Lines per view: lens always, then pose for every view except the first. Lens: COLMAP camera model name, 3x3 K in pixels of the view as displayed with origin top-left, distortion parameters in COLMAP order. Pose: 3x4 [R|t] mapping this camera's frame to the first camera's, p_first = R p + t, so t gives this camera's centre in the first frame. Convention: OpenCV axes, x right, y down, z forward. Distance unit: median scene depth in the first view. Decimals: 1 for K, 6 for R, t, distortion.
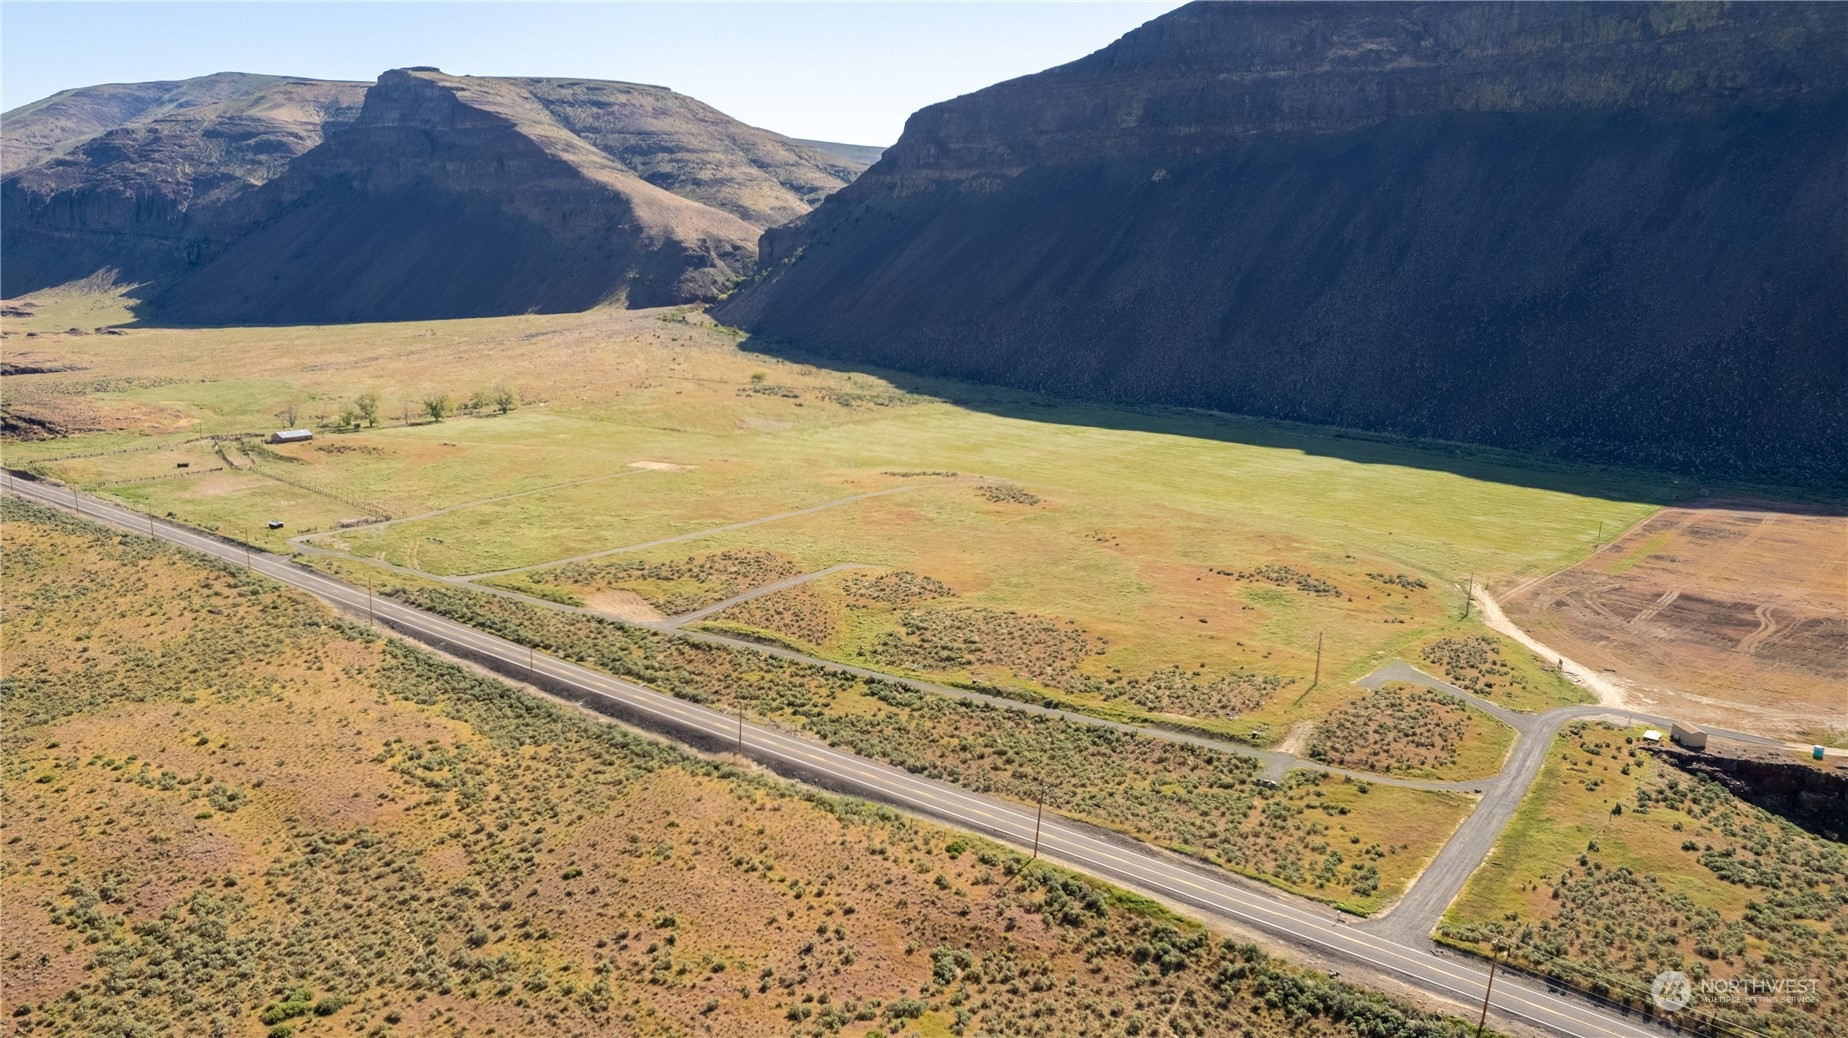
lens RADIAL K [[1102.9, 0, 921.1], [0, 1102.9, 543.1], [0, 0, 1]] dist [-0.039499, 0.001228]
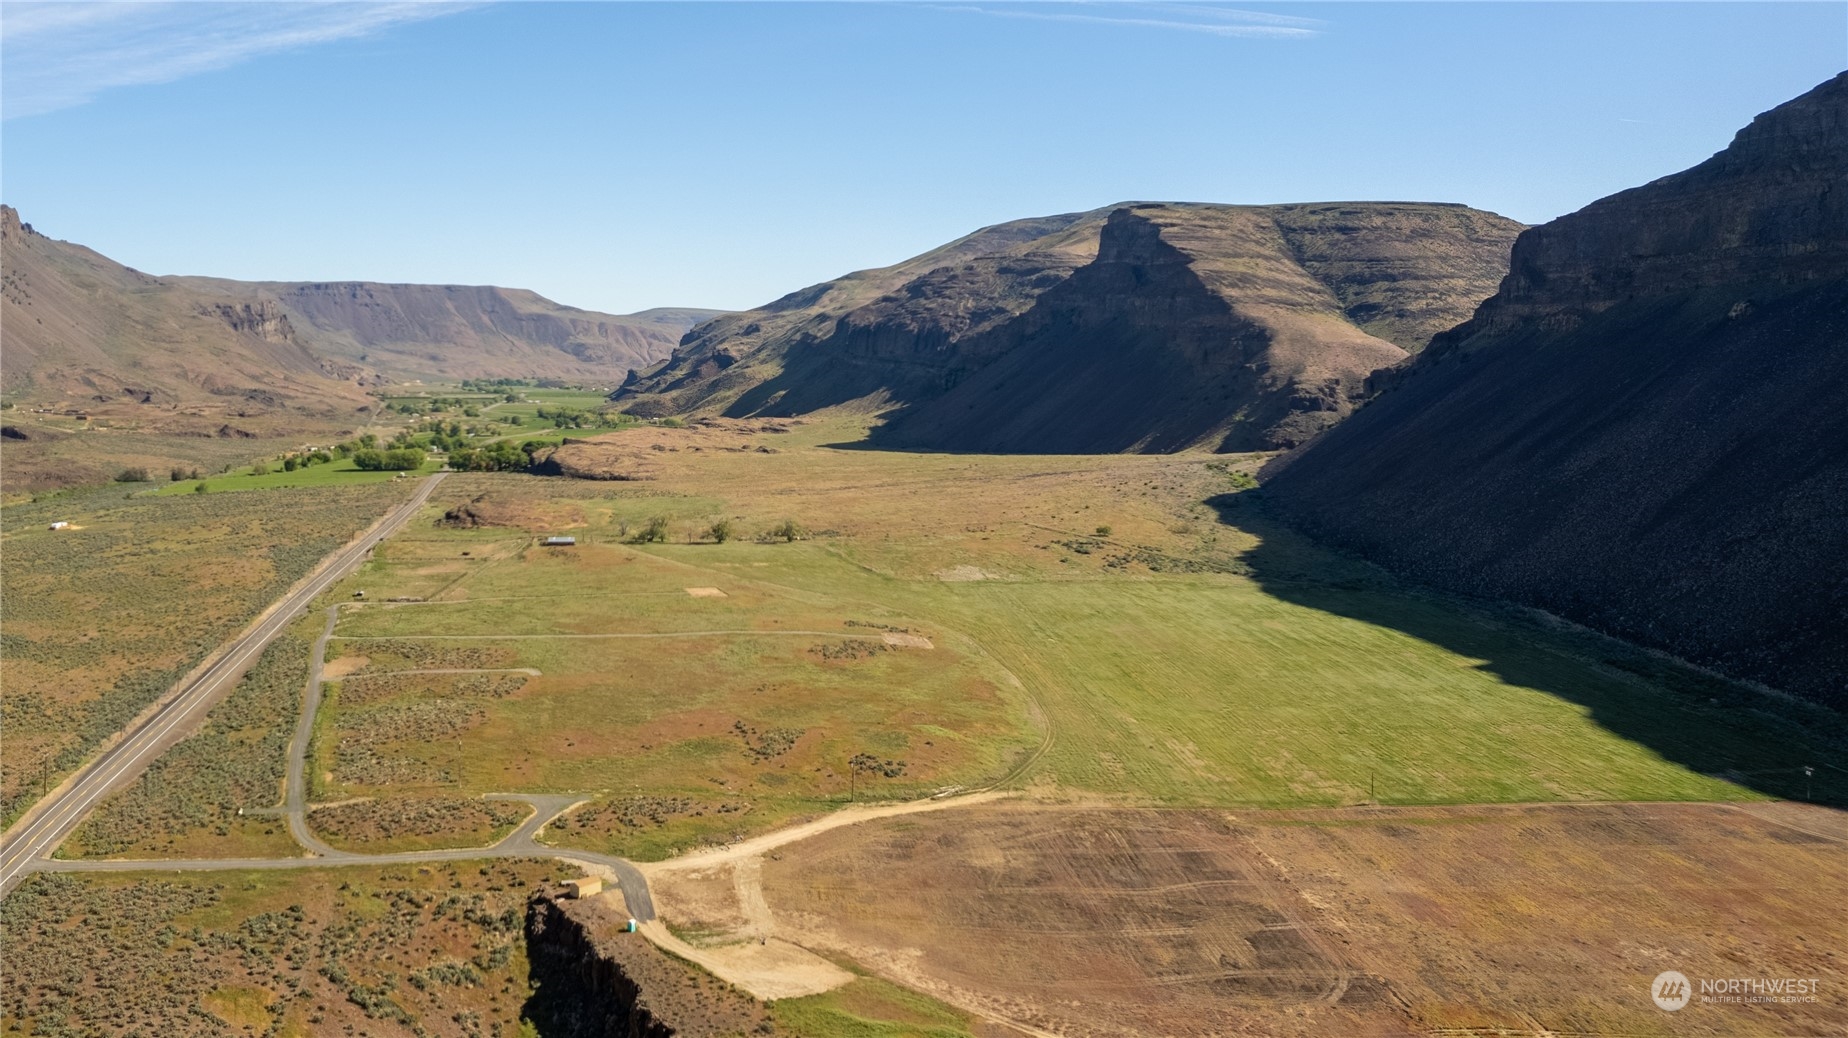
lens RADIAL K [[1269.3, 0, 925.8], [0, 1269.3, 495.4], [0, 0, 1]] dist [-0.073277, 0.063337]
pose [[0.809809, 0.058419, -0.583778, 0.146772], [-0.157699, 0.980085, -0.120681, -0.009428], [0.565102, 0.189790, 0.802894, 0.009369]]
